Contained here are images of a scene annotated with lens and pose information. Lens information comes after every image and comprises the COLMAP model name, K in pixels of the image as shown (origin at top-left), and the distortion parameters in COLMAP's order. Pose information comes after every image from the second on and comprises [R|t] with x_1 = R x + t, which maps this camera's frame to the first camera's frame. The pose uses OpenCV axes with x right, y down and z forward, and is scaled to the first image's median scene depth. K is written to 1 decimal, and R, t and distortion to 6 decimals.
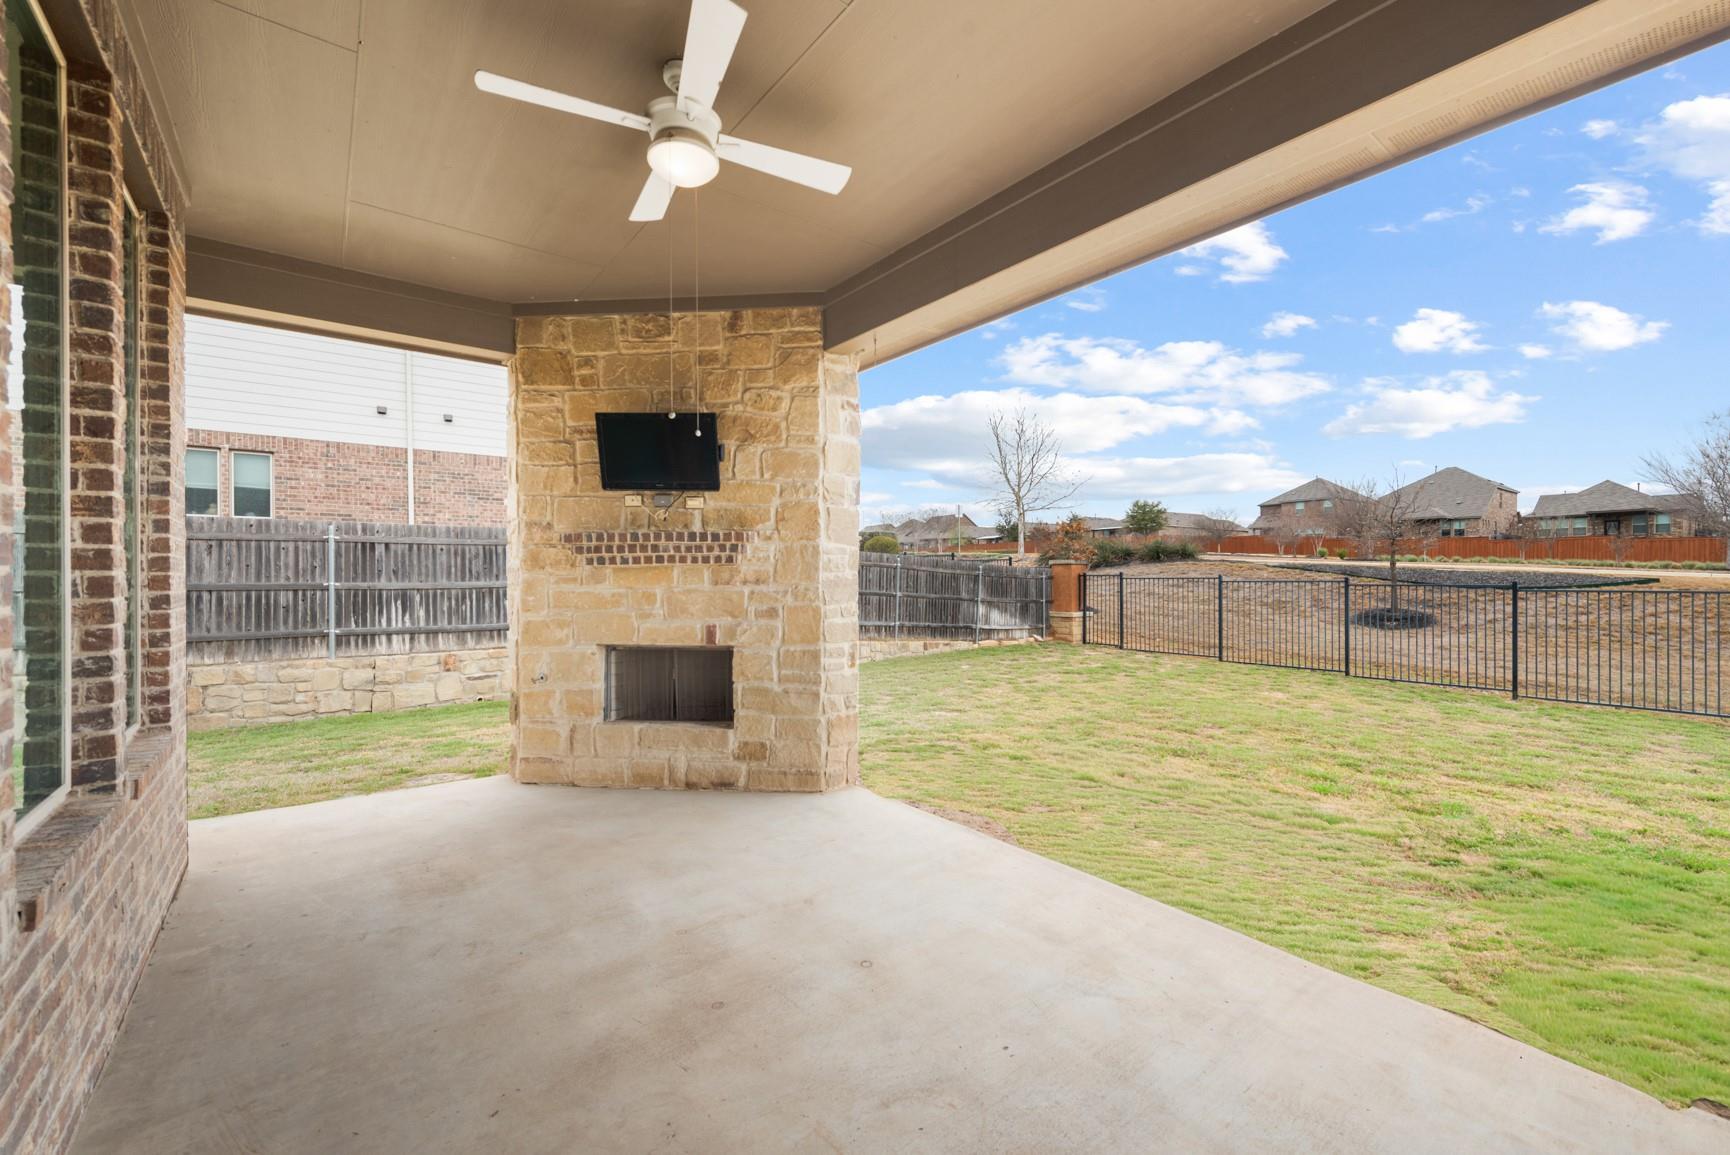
lens RADIAL K [[715.3, 0, 877.5], [0, 715.3, 577.3], [0, 0, 1]] dist [0.003002, 0.000037]
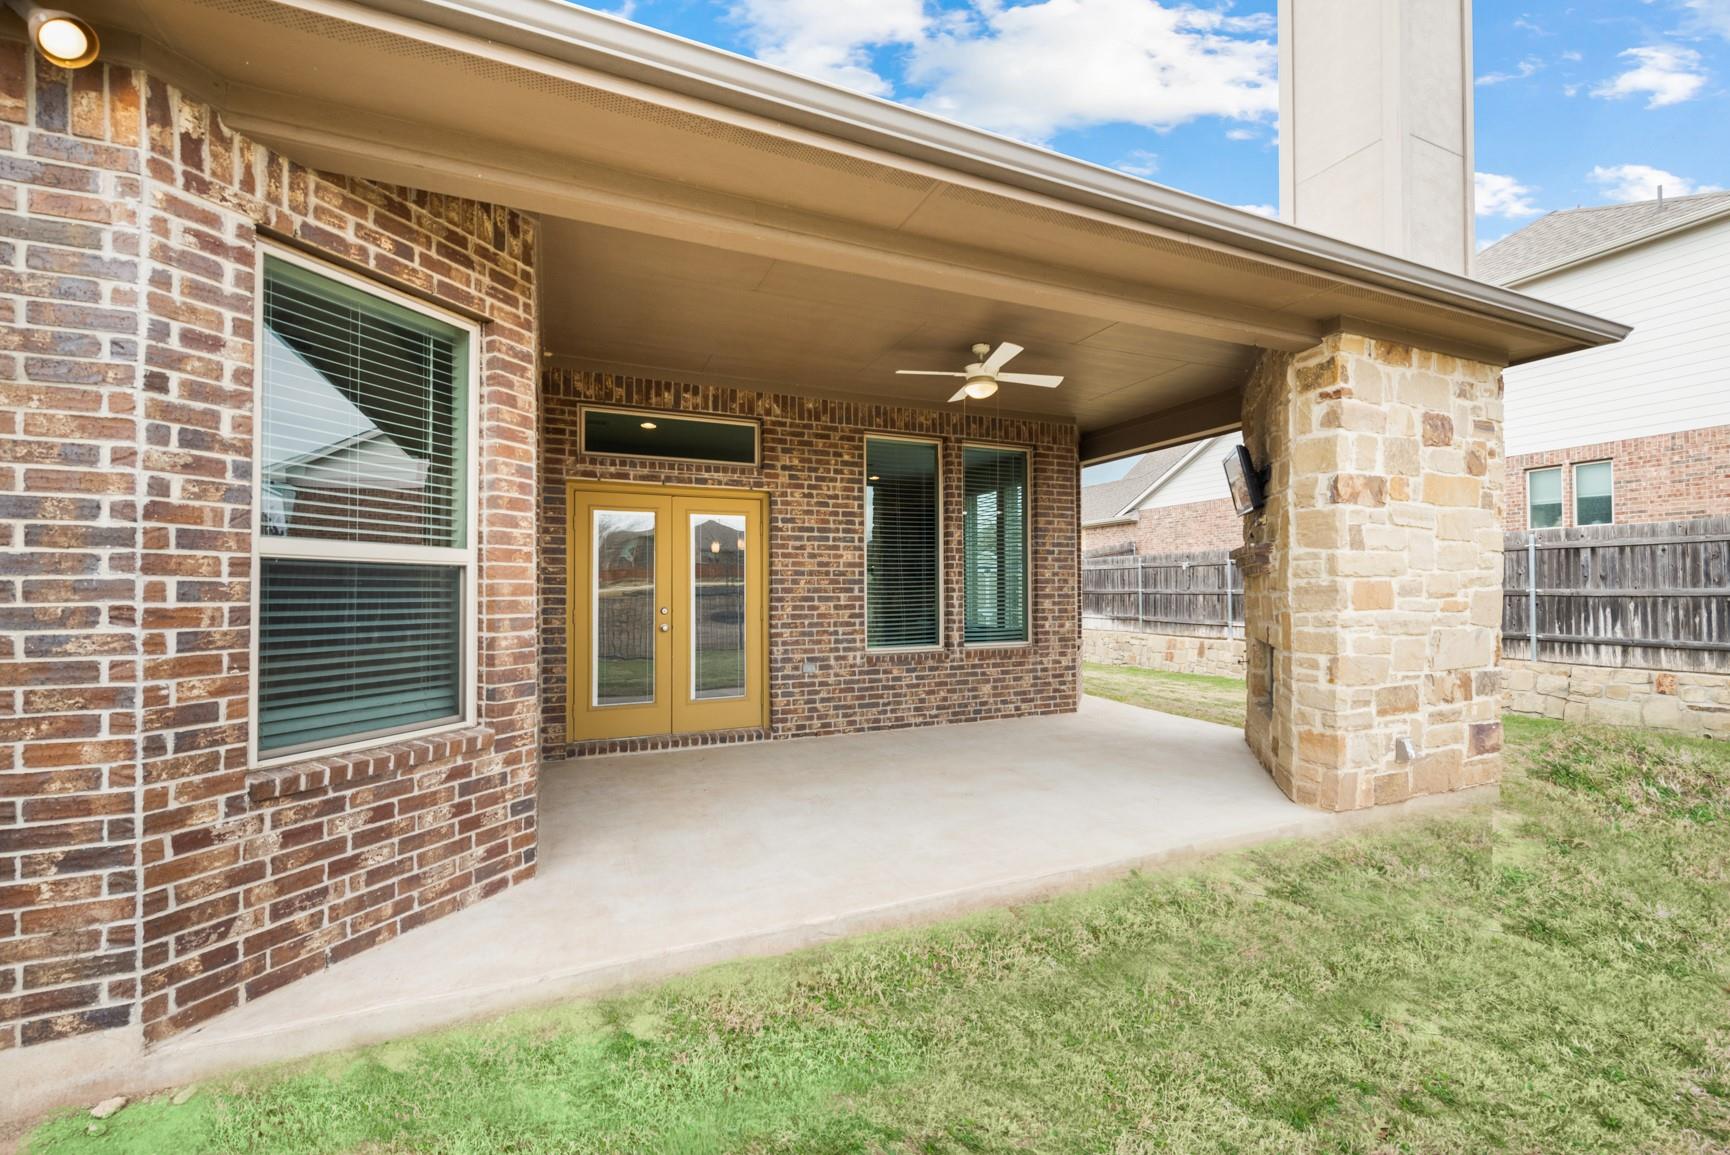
lens RADIAL K [[715.3, 0, 871.5], [0, 715.3, 580.2], [0, 0, 1]] dist [0.003002, 0.000037]
pose [[-0.256878, -0.010342, -0.966388, 0.467082], [0.006404, 0.999903, -0.012403, 0.001522], [0.966423, -0.009374, -0.256787, 0.316164]]
